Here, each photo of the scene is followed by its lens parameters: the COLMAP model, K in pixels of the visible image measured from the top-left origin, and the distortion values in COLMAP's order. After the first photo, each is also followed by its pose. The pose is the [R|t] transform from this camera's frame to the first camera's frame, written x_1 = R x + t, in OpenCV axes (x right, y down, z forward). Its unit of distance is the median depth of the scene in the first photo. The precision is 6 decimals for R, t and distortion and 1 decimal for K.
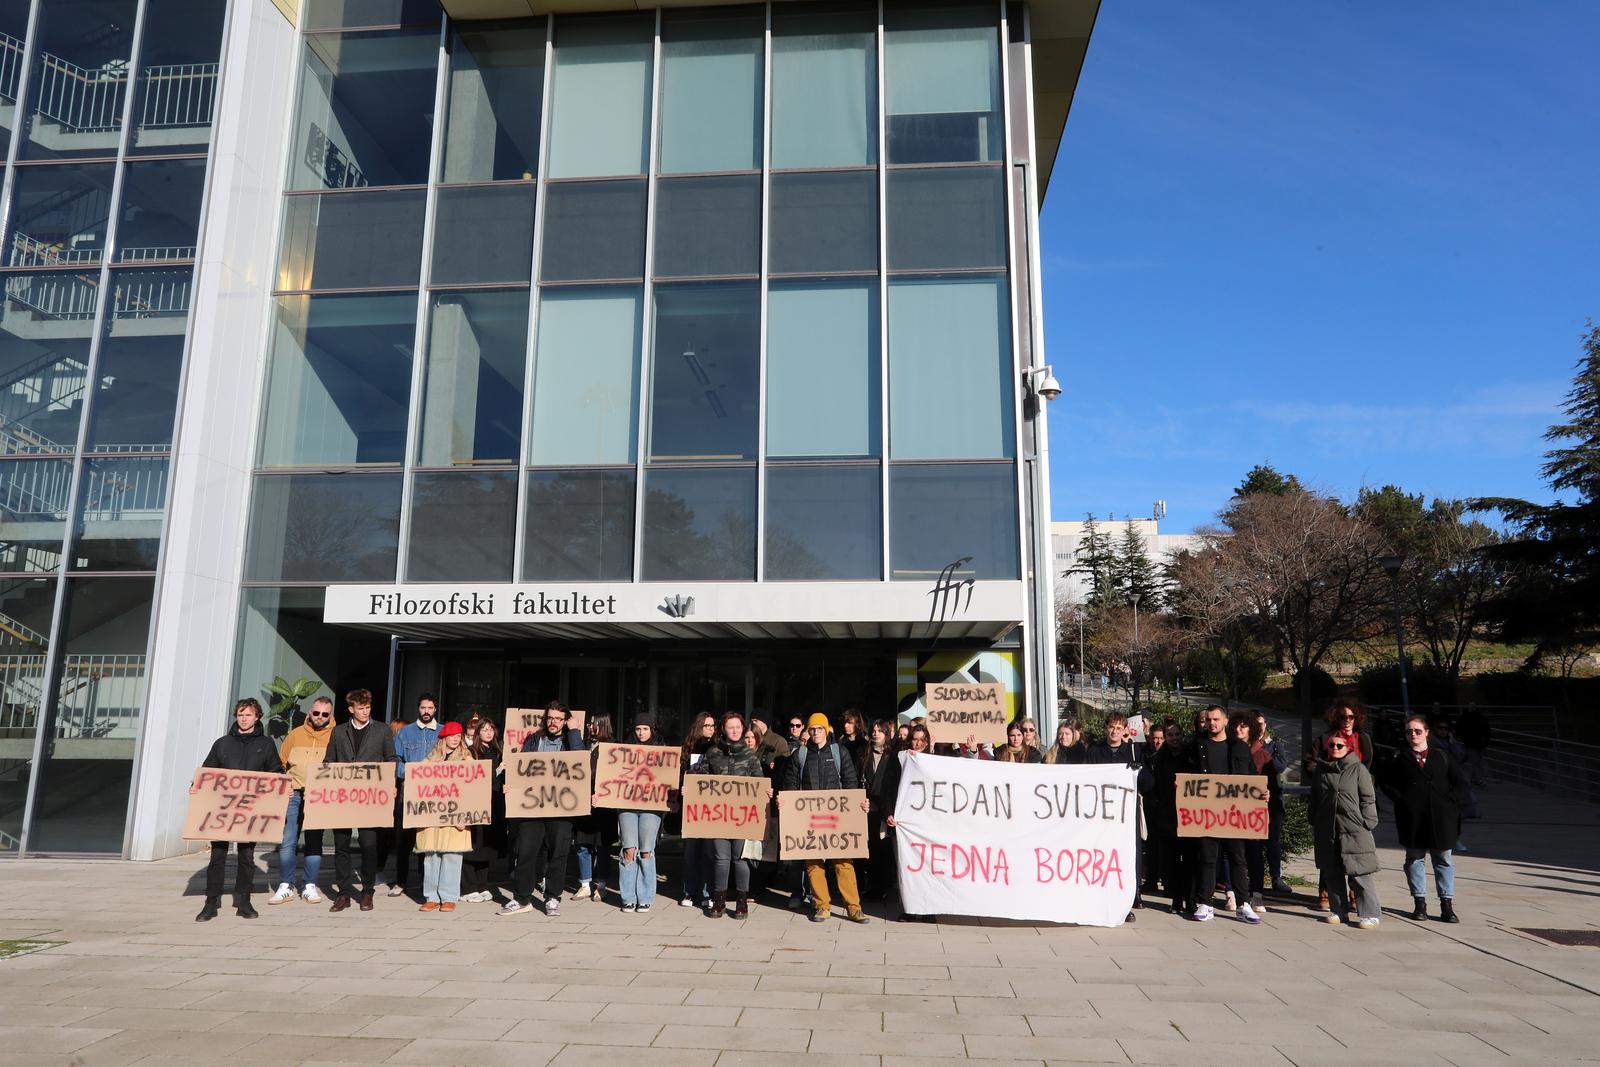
lens RADIAL K [[1044.5, 0, 789.1], [0, 1044.5, 534.8], [0, 0, 1]] dist [-0.036782, 0.030076]
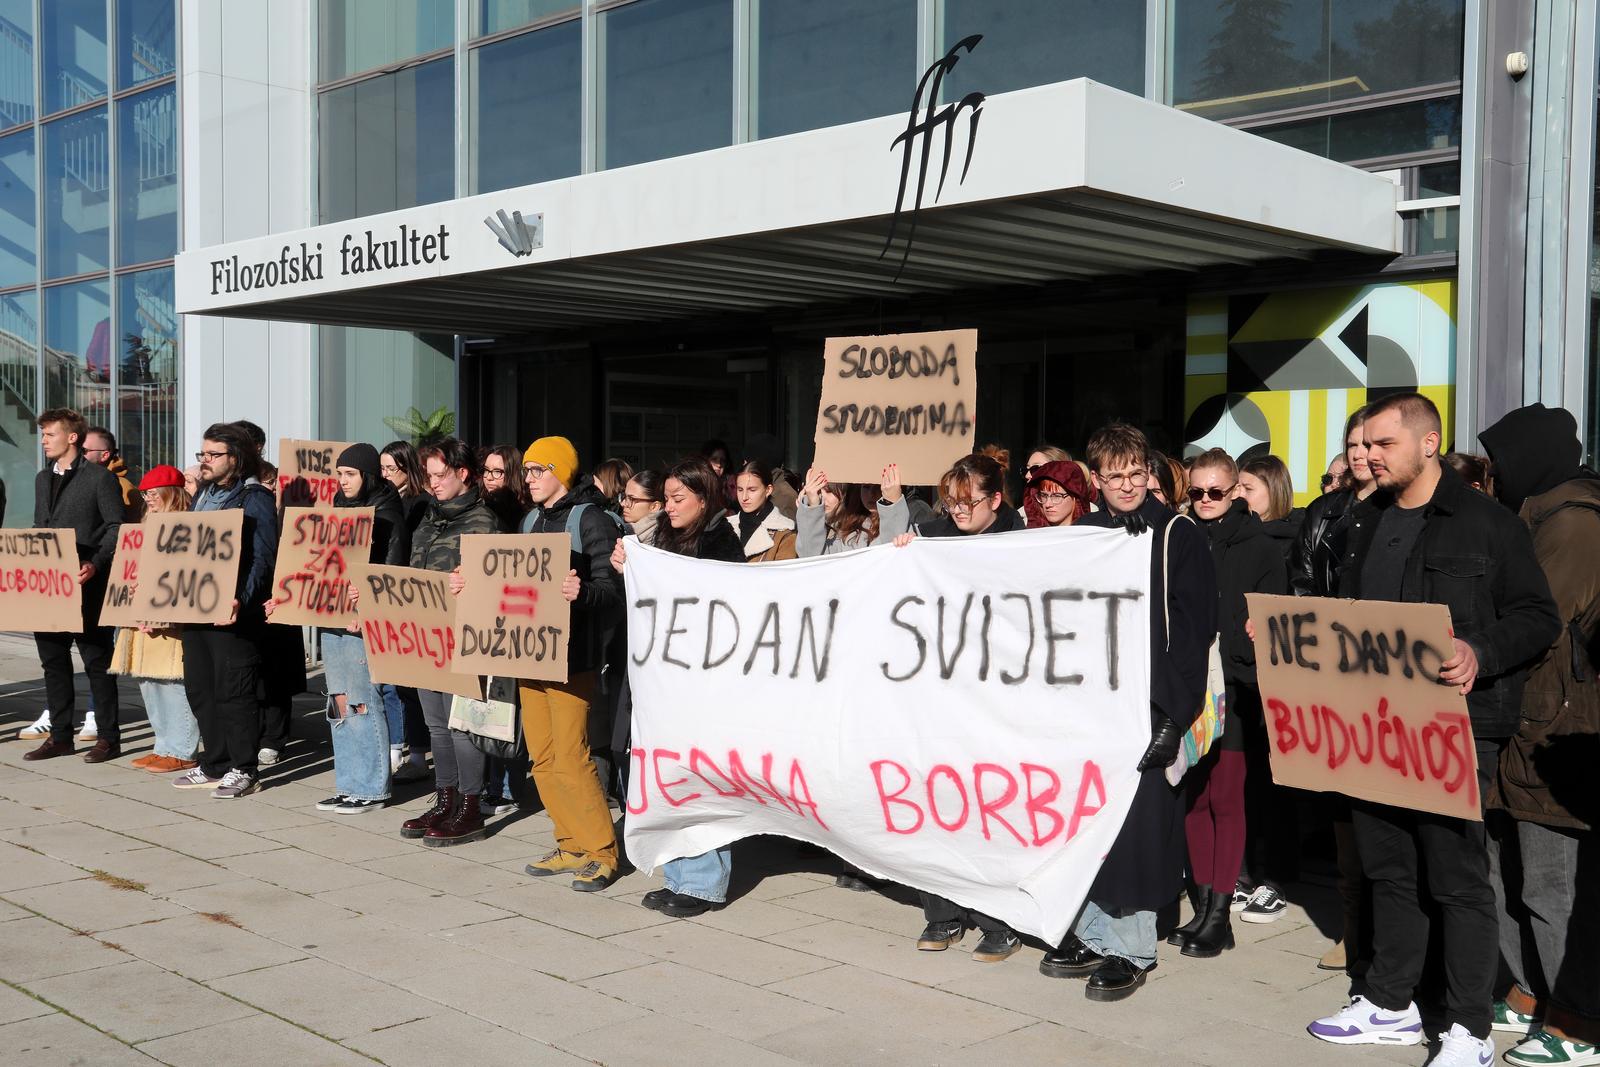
lens RADIAL K [[1729.5, 0, 812.0], [0, 1729.5, 542.0], [0, 0, 1]] dist [0.042362, 0.000000]
pose [[0.775700, 0.018665, -0.630826, 0.467355], [0.112193, 0.979563, 0.166941, 0.079842], [0.621050, -0.200270, 0.757753, 0.380140]]
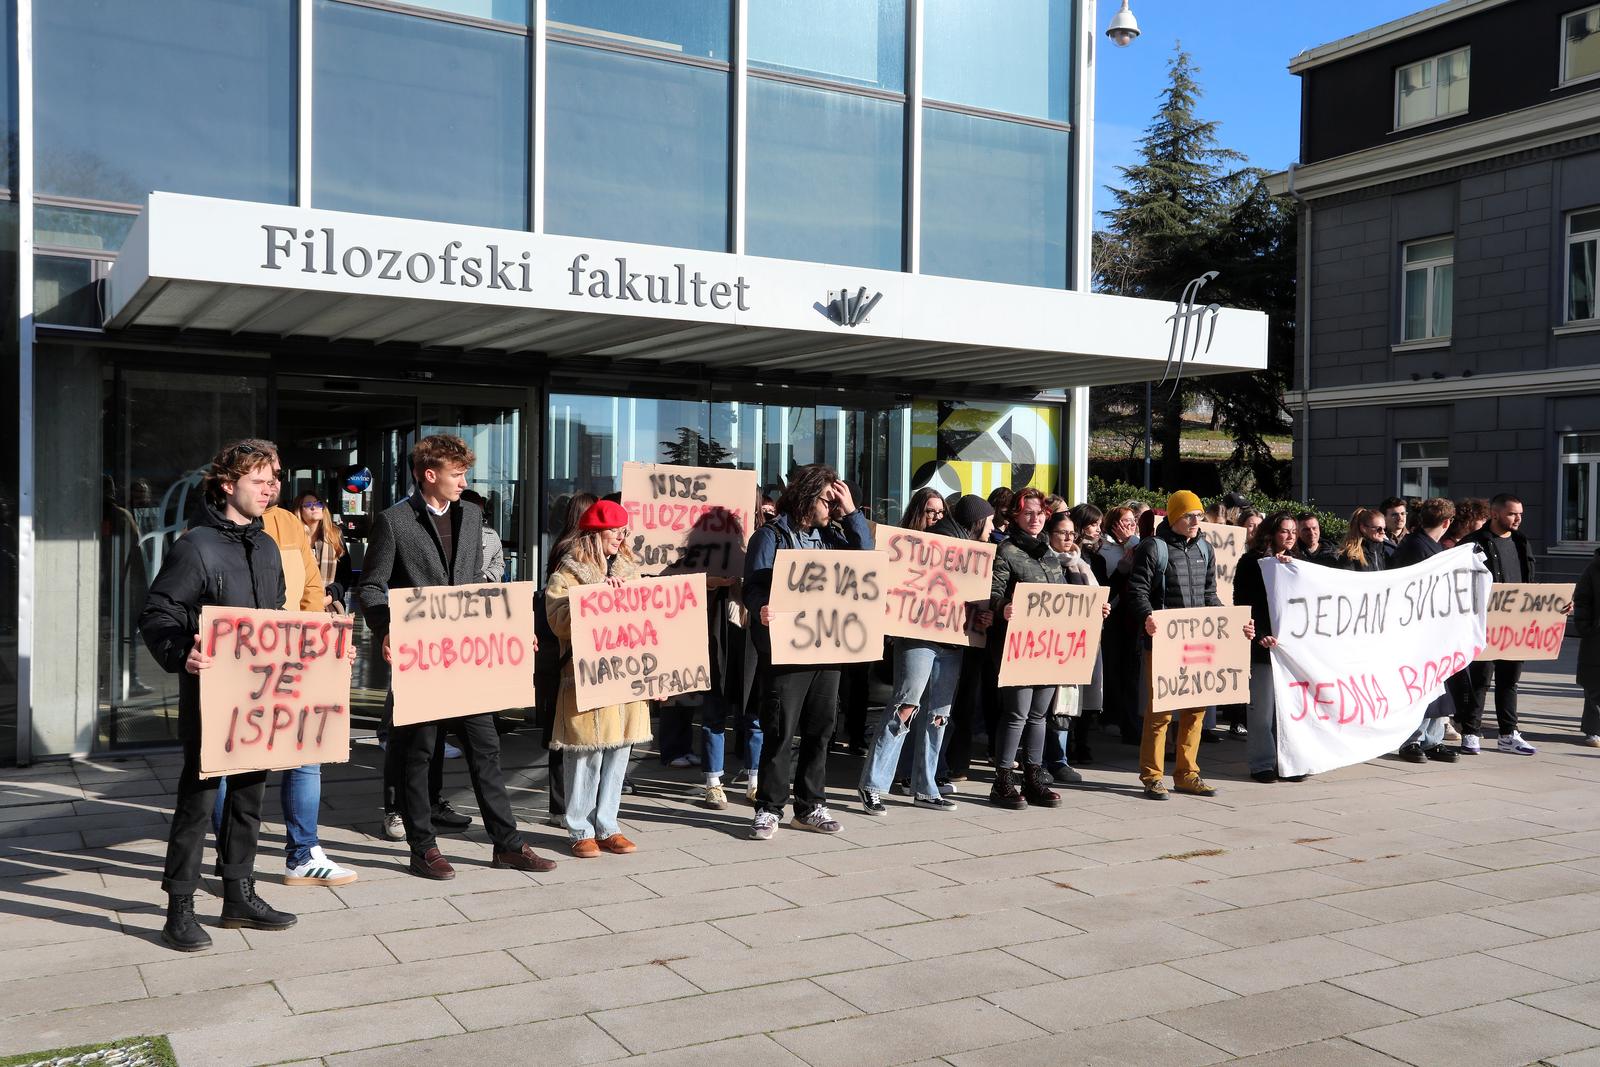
lens RADIAL K [[1485.6, 0, 802.9], [0, 1485.6, 544.8], [0, 0, 1]] dist [0.018614, 0.000000]
pose [[0.823954, -0.007789, 0.566604, -0.529582], [-0.110699, 0.978427, 0.174428, 0.049991], [-0.555739, -0.206444, 0.805317, 0.281746]]
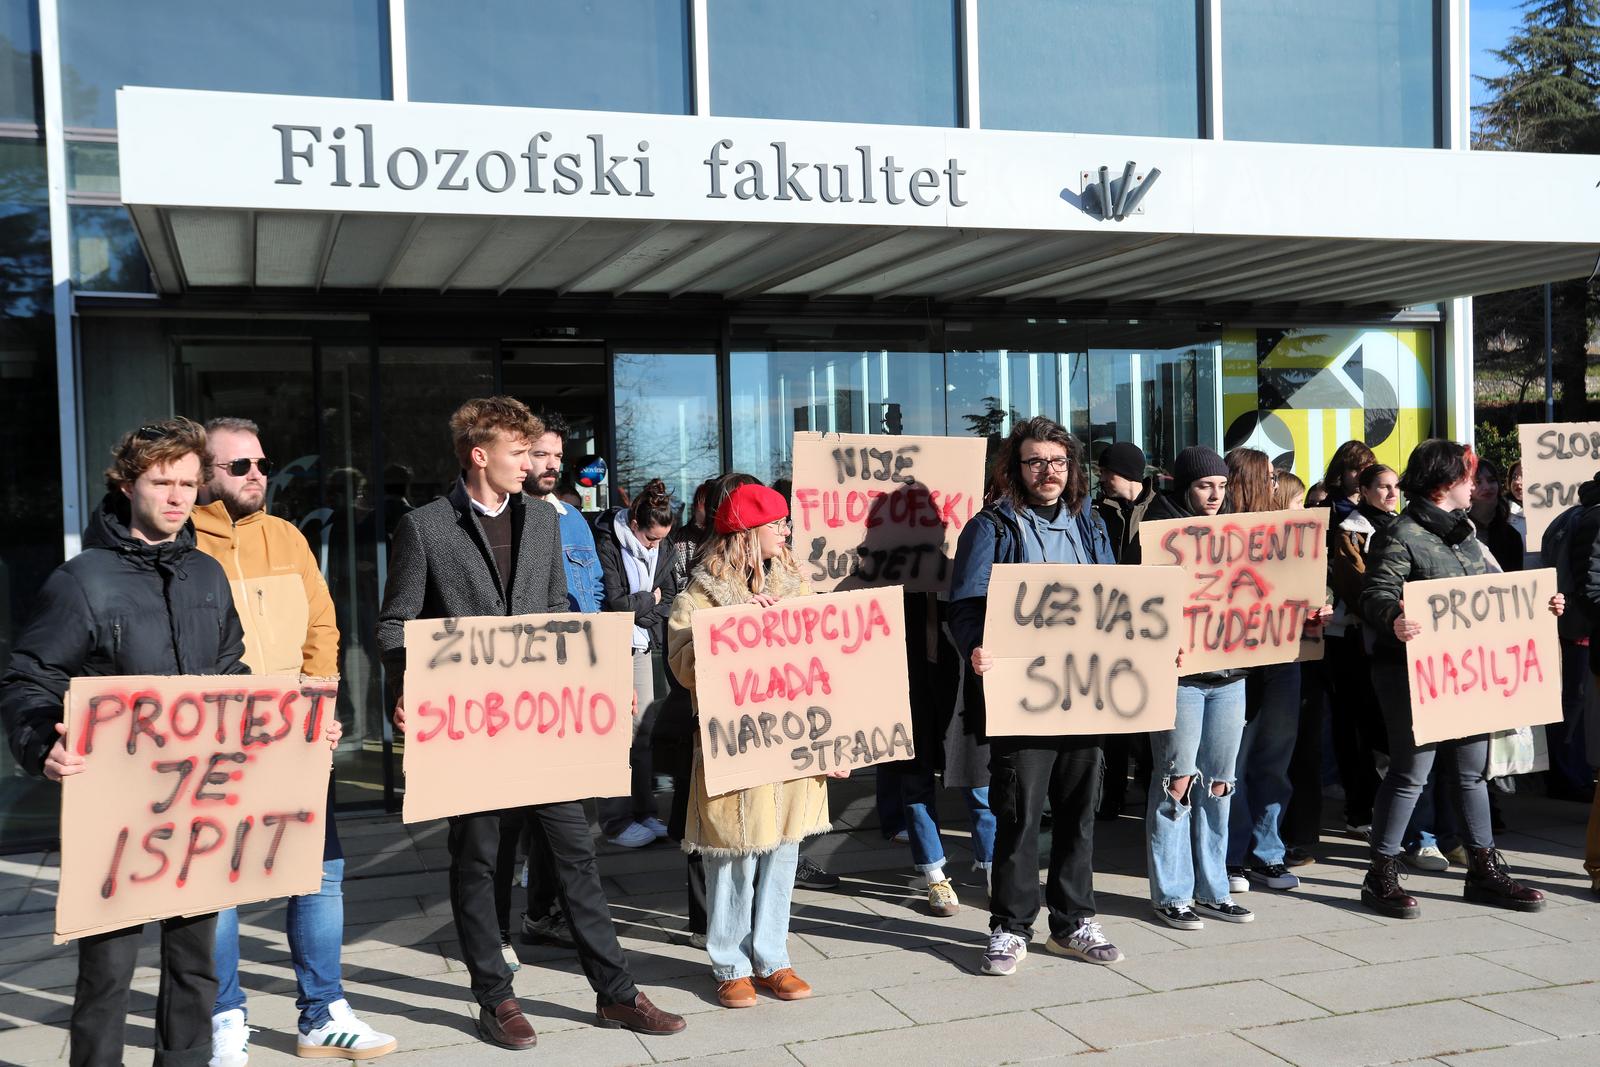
lens RADIAL K [[1631.1, 0, 811.4], [0, 1631.1, 526.3], [0, 0, 1]] dist [0.051089, 0.000000]
pose [[0.914493, -0.040575, 0.402563, -0.422227], [-0.038774, 0.981591, 0.187018, 0.072067], [-0.402741, -0.186635, 0.896084, 0.396746]]
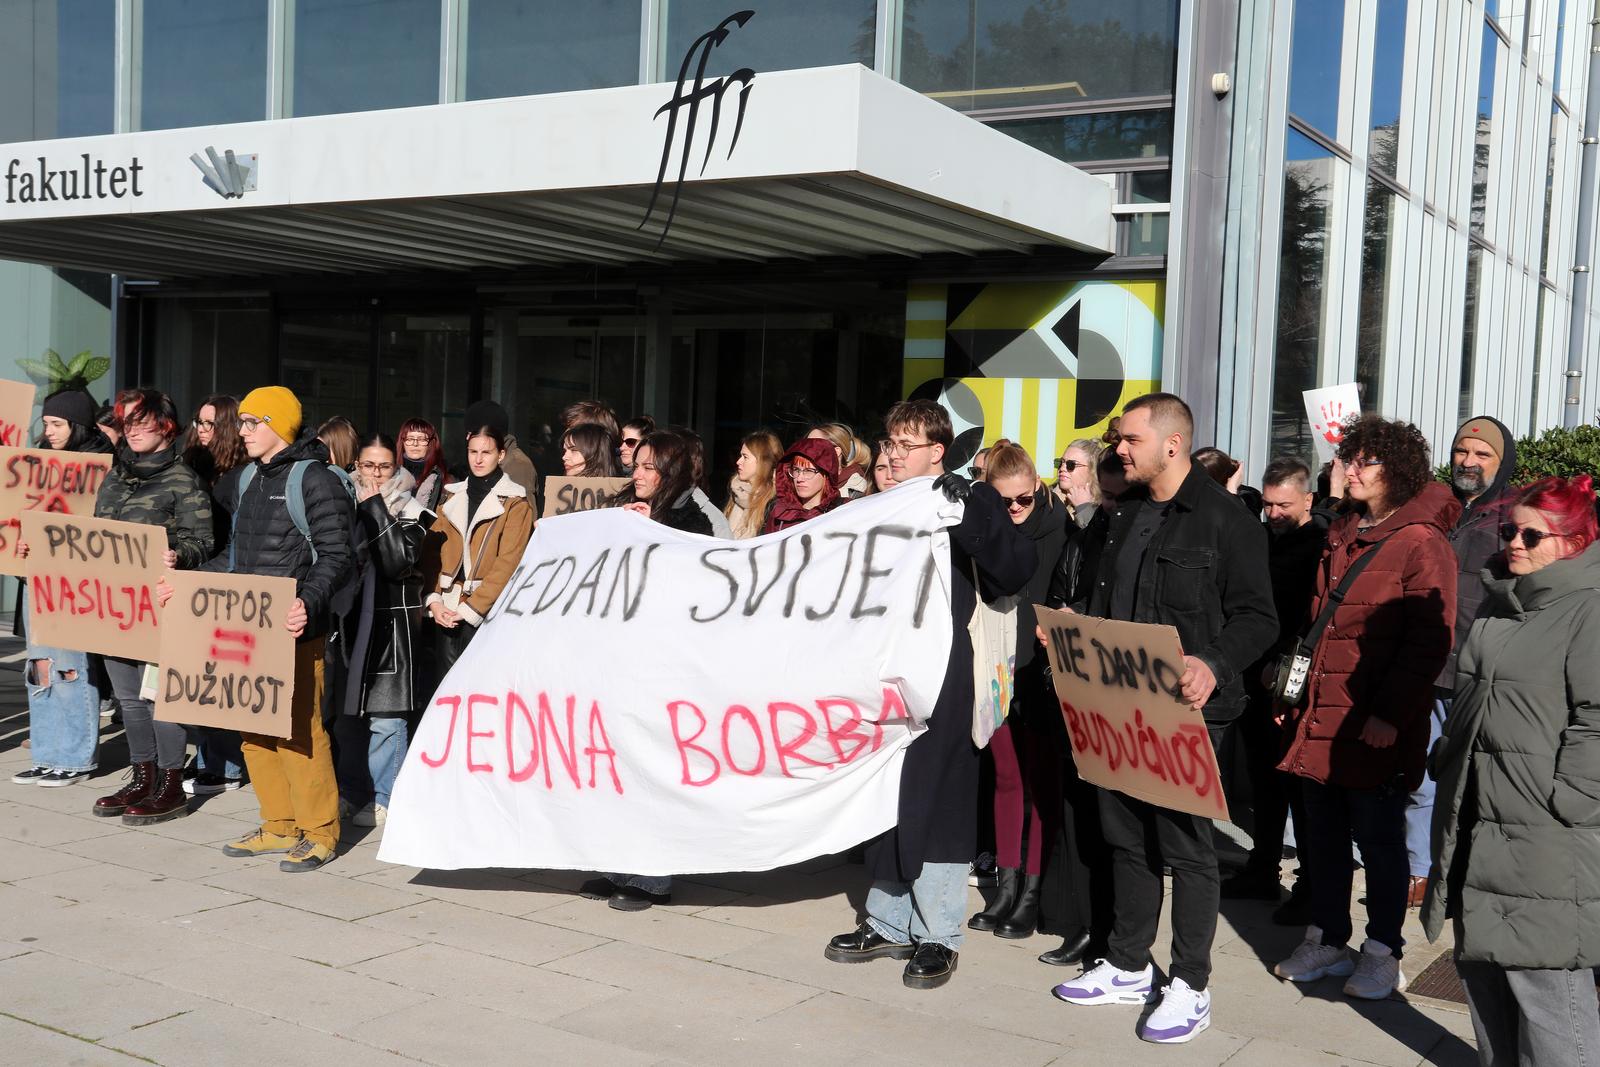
lens RADIAL K [[1729.5, 0, 817.2], [0, 1729.5, 531.5], [0, 0, 1]] dist [0.042362, 0.000000]
pose [[0.894702, 0.047589, -0.444120, 0.429050], [0.045815, 0.979286, 0.197230, 0.074209], [0.444307, -0.196810, 0.873989, 0.356731]]
